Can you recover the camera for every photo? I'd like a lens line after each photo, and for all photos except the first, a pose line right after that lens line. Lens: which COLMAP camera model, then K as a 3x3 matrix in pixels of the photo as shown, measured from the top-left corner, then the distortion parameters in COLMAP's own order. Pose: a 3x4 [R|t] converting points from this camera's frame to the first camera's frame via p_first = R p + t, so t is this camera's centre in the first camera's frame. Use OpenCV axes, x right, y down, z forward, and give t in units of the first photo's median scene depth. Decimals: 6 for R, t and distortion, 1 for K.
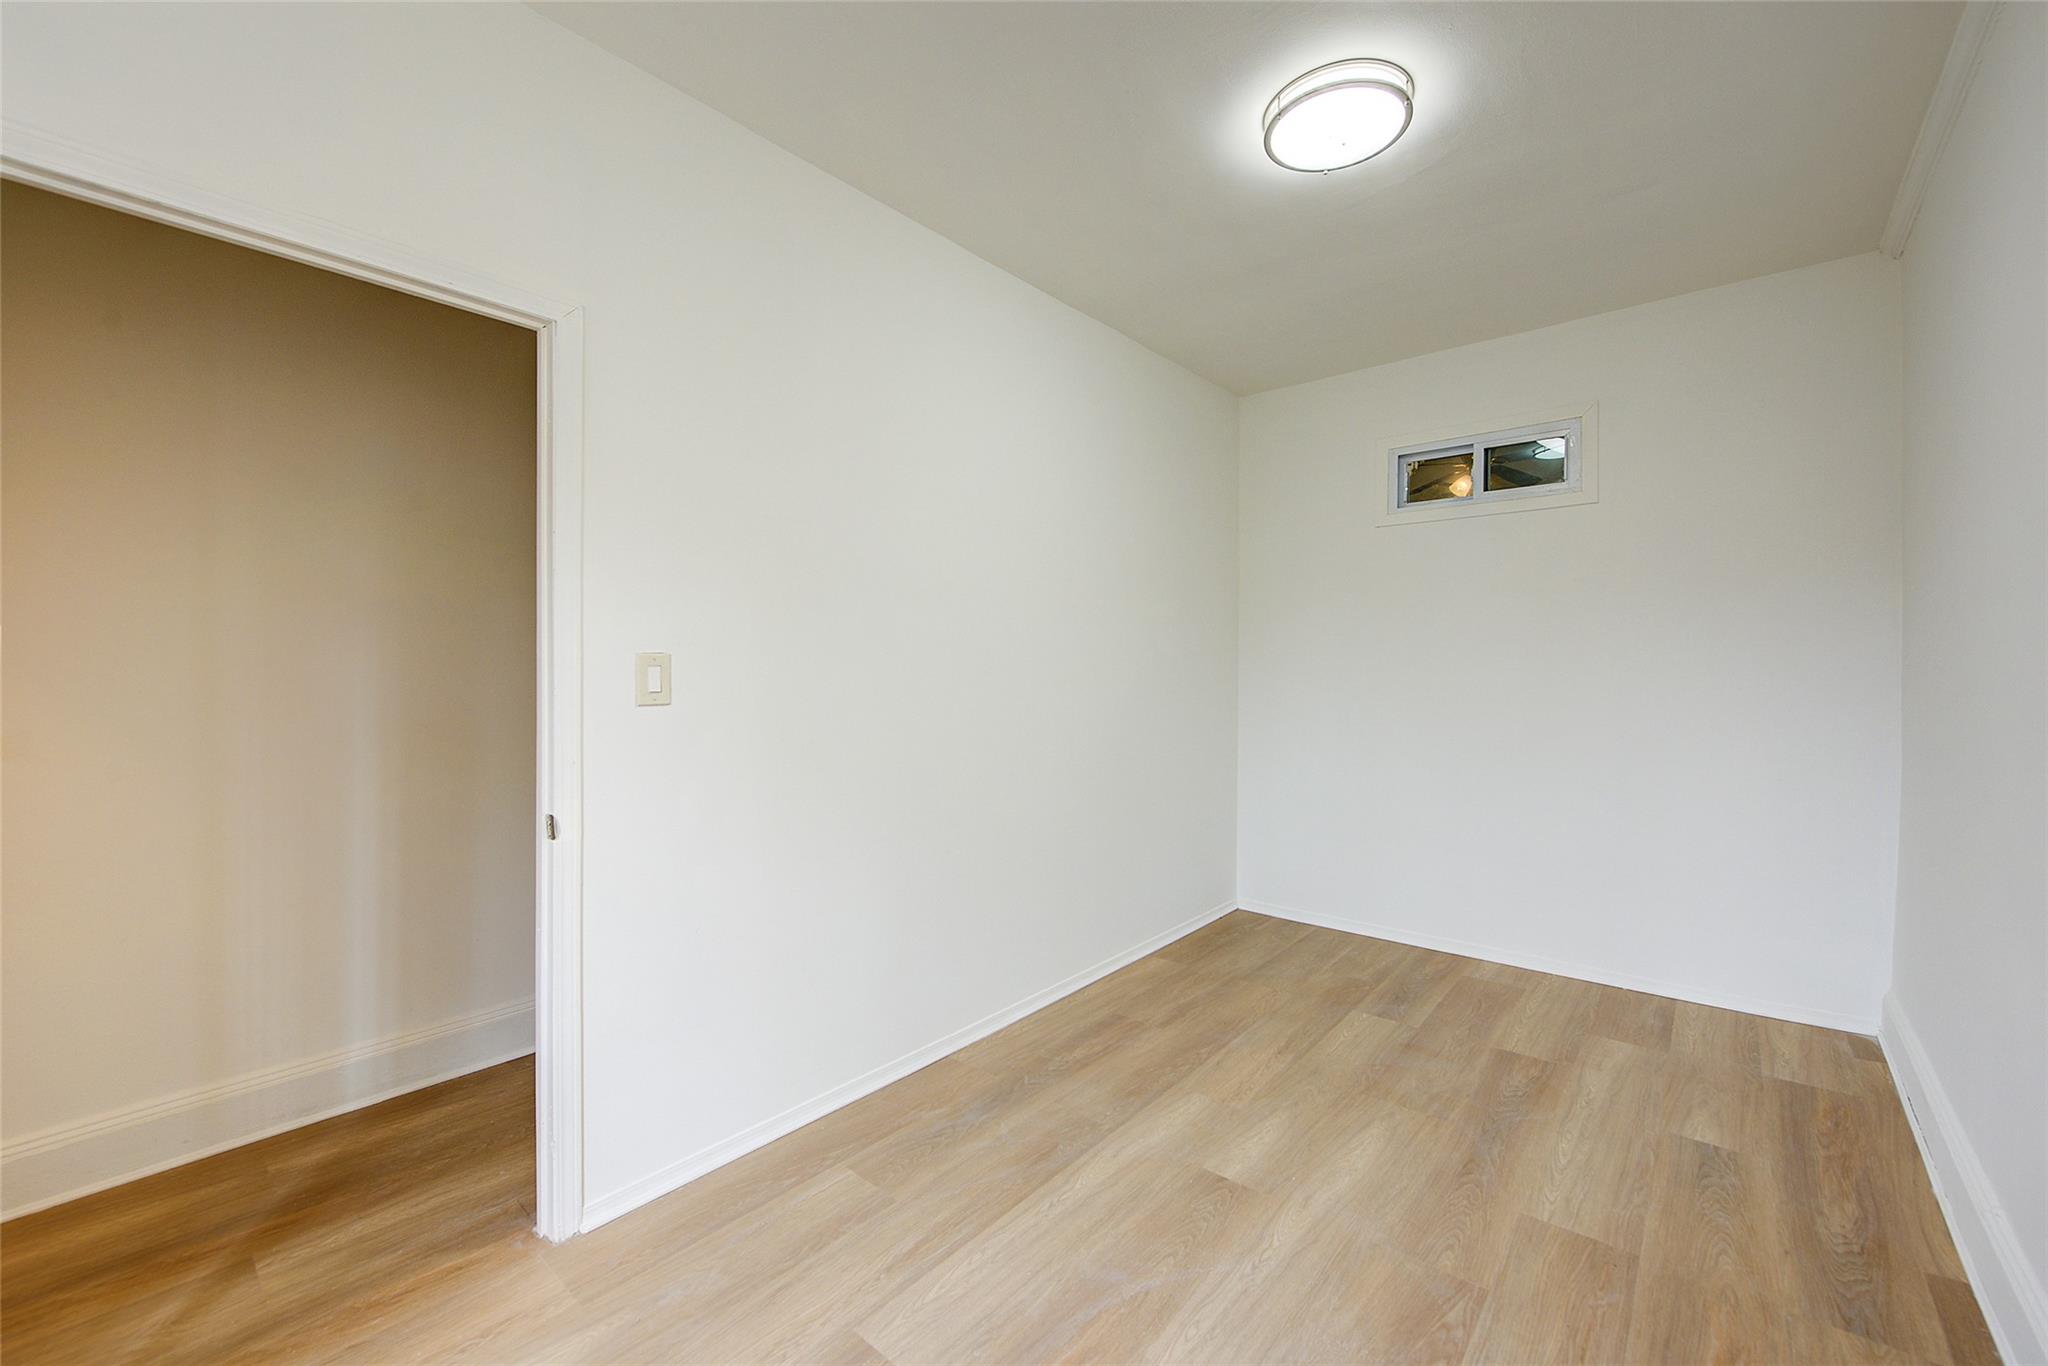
lens RADIAL K [[811.1, 0, 1017.1], [0, 811.1, 678.5], [0, 0, 1]] dist [-0.000813, -0.000370]
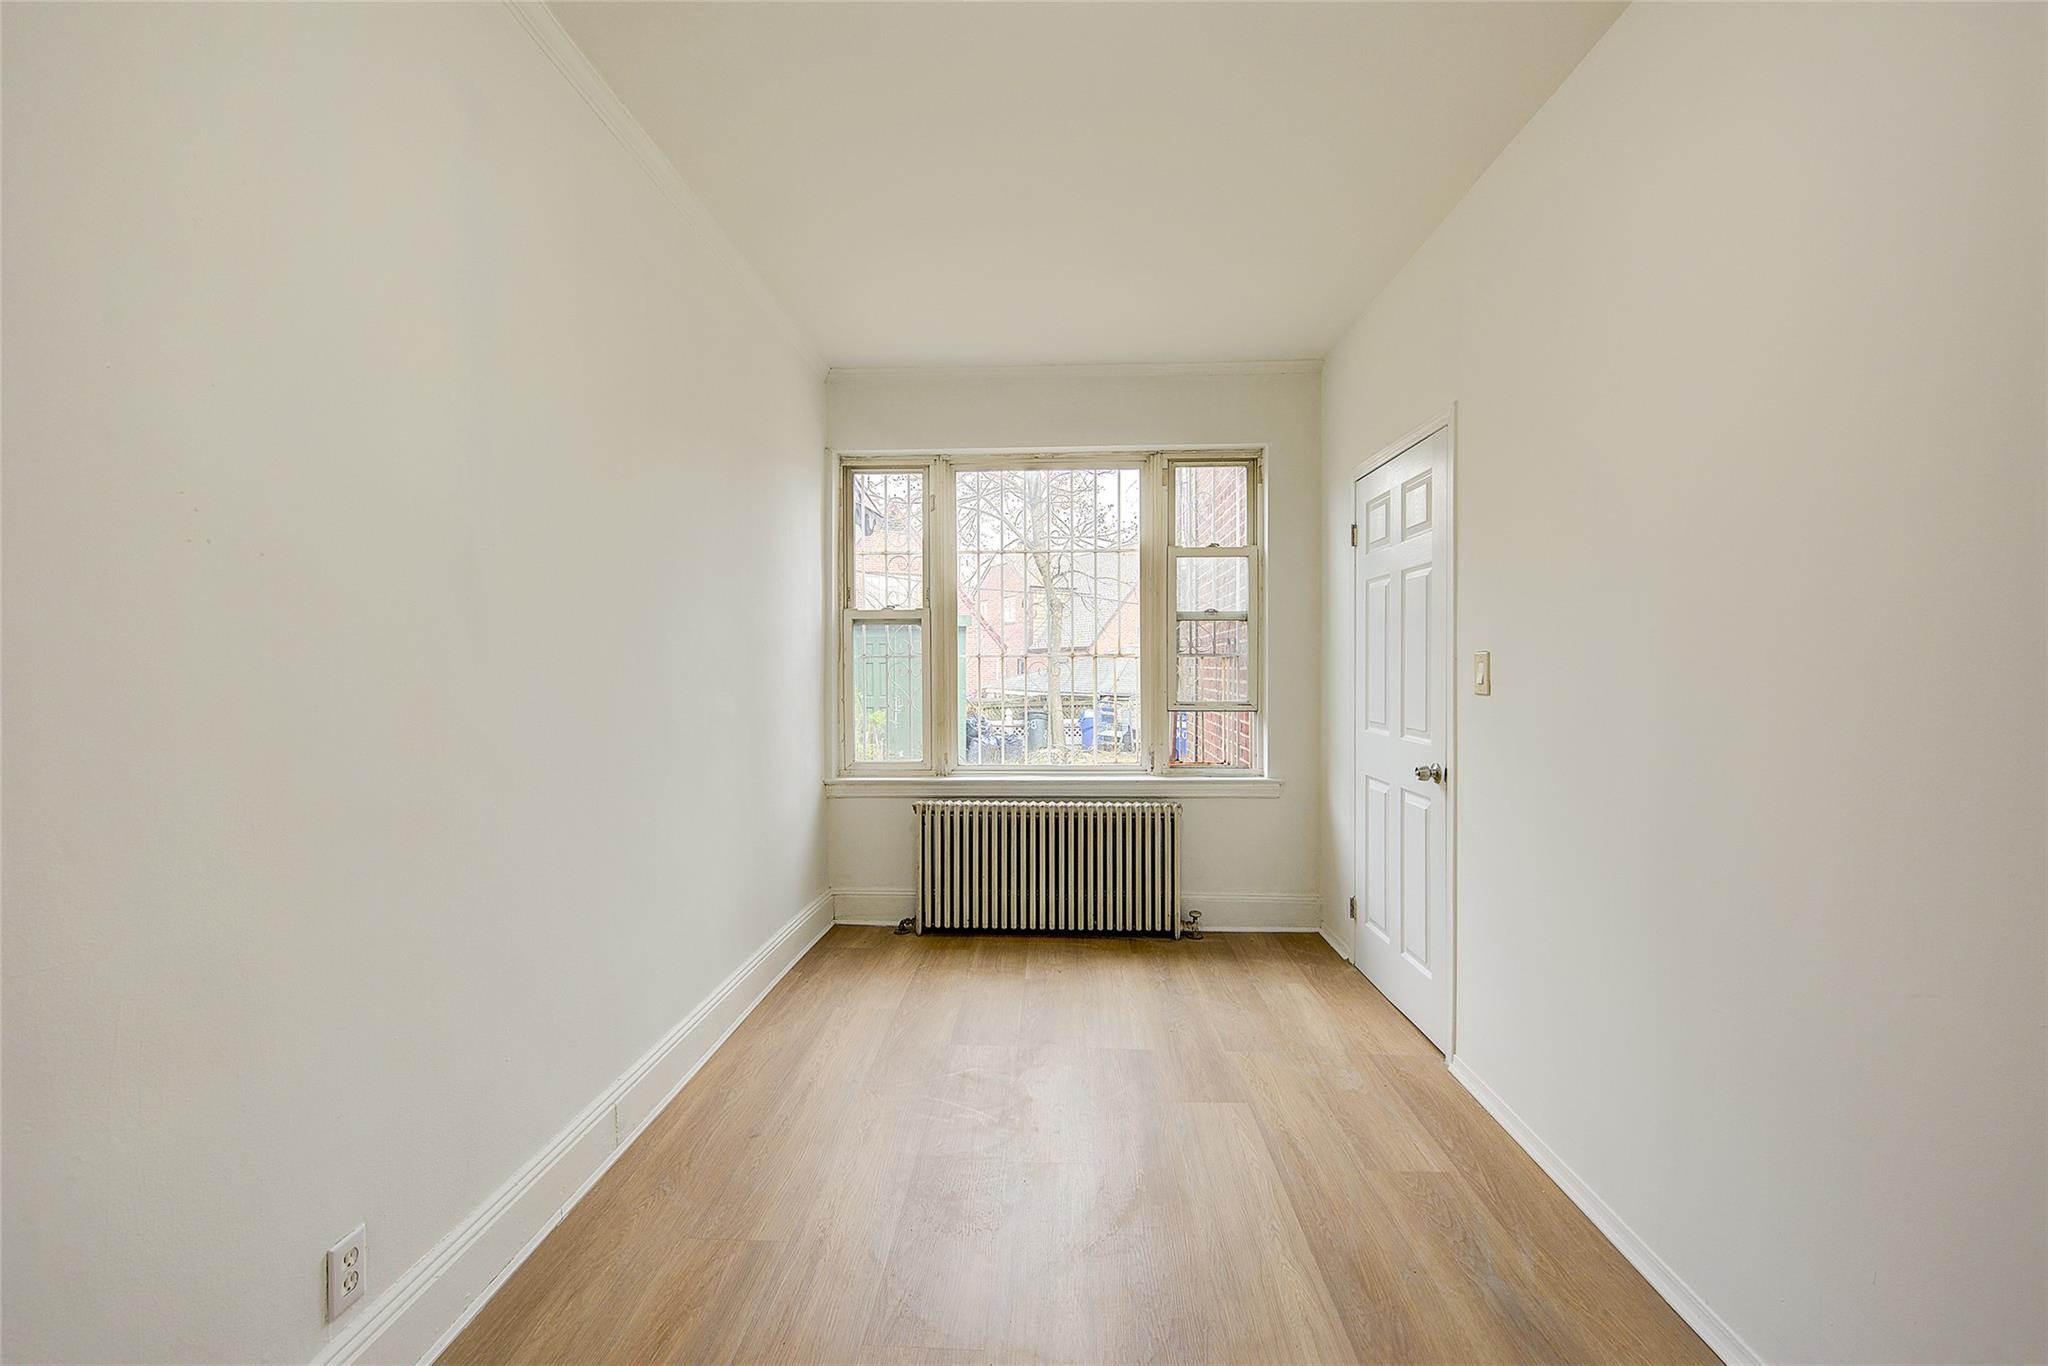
lens RADIAL K [[811.1, 0, 1022.0], [0, 811.1, 675.7], [0, 0, 1]] dist [-0.000813, -0.000370]
pose [[-0.783808, 0.003323, -0.620994, 0.833040], [-0.010256, 0.999780, 0.018294, -0.006896], [0.620919, 0.020708, -0.783601, 1.503573]]
